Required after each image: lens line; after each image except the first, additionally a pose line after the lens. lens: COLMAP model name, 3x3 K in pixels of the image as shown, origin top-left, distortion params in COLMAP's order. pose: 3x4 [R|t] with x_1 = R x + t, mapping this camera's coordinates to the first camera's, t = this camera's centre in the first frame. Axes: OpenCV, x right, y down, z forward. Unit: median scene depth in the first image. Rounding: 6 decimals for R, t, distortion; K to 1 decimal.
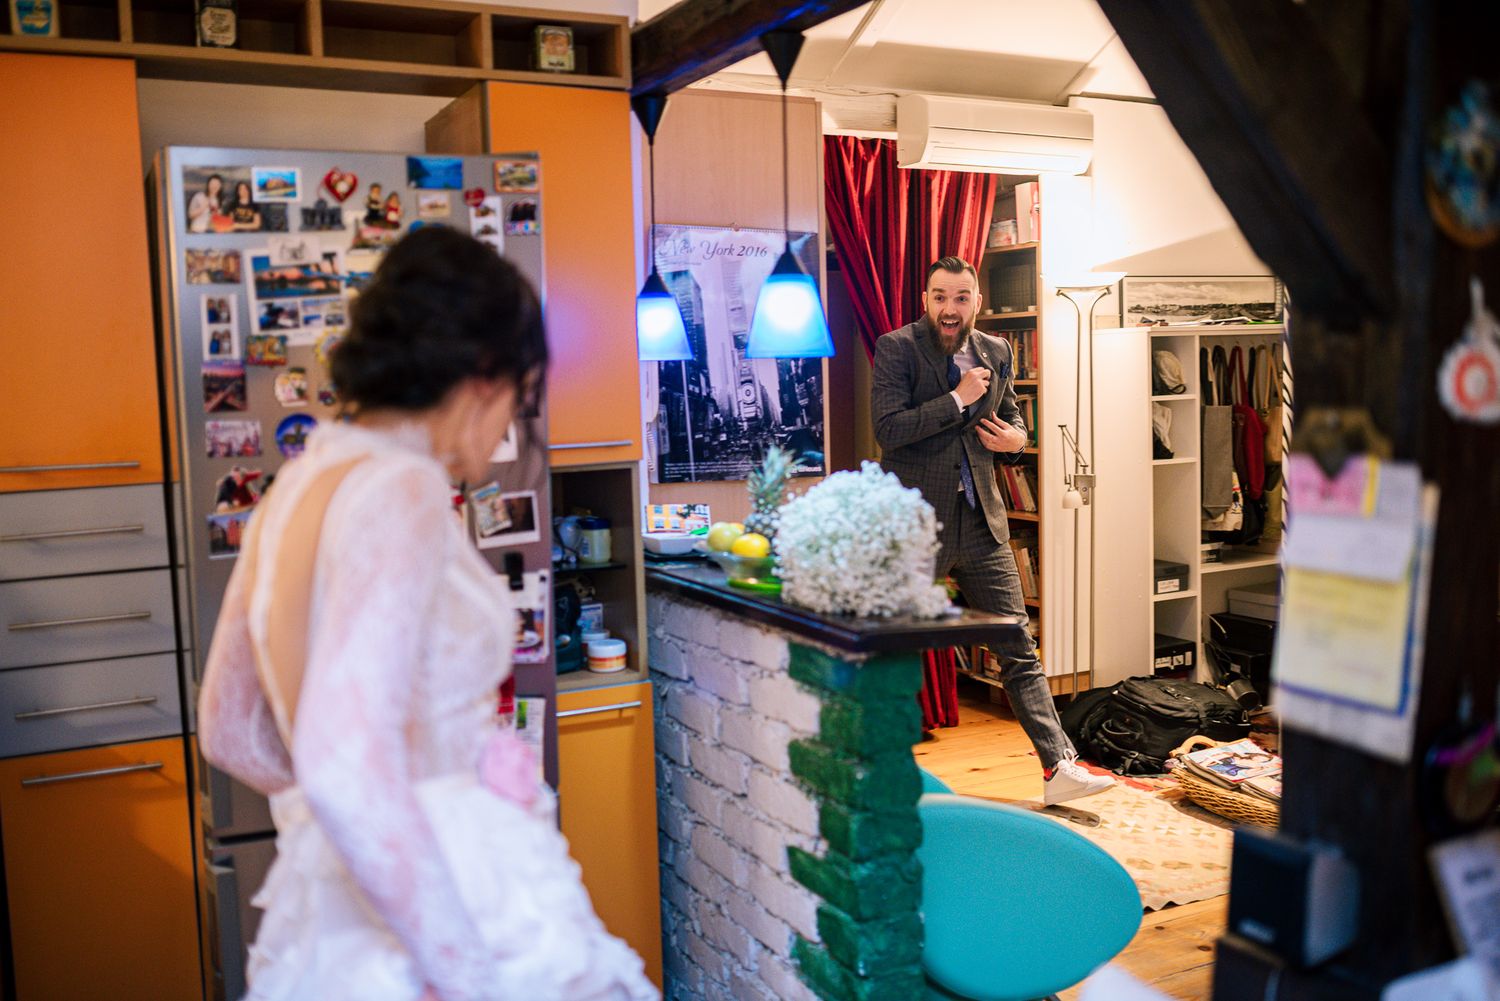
lens RADIAL K [[1445.4, 0, 751.3], [0, 1445.4, 501.4], [0, 0, 1]] dist [-0.012512, 0.000000]
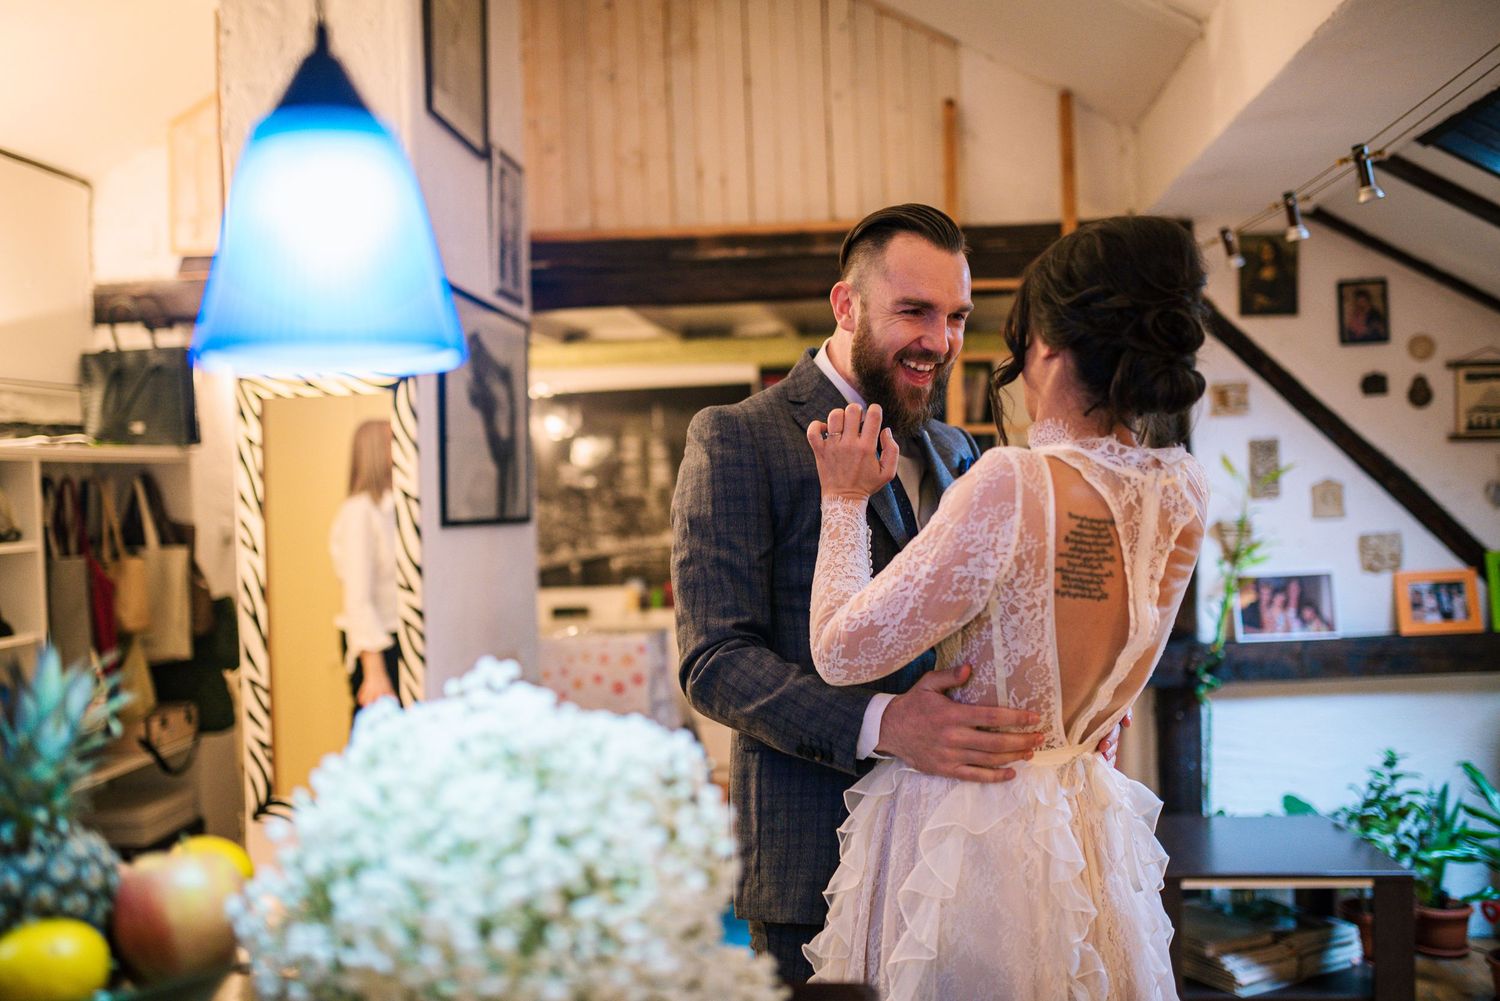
lens RADIAL K [[1445.4, 0, 750.3], [0, 1445.4, 499.1], [0, 0, 1]] dist [-0.012512, 0.000000]
pose [[0.544823, 0.000442, 0.838551, -0.097479], [0.090461, 0.994133, -0.059298, -0.021048], [-0.833657, 0.108163, 0.541586, 0.317781]]
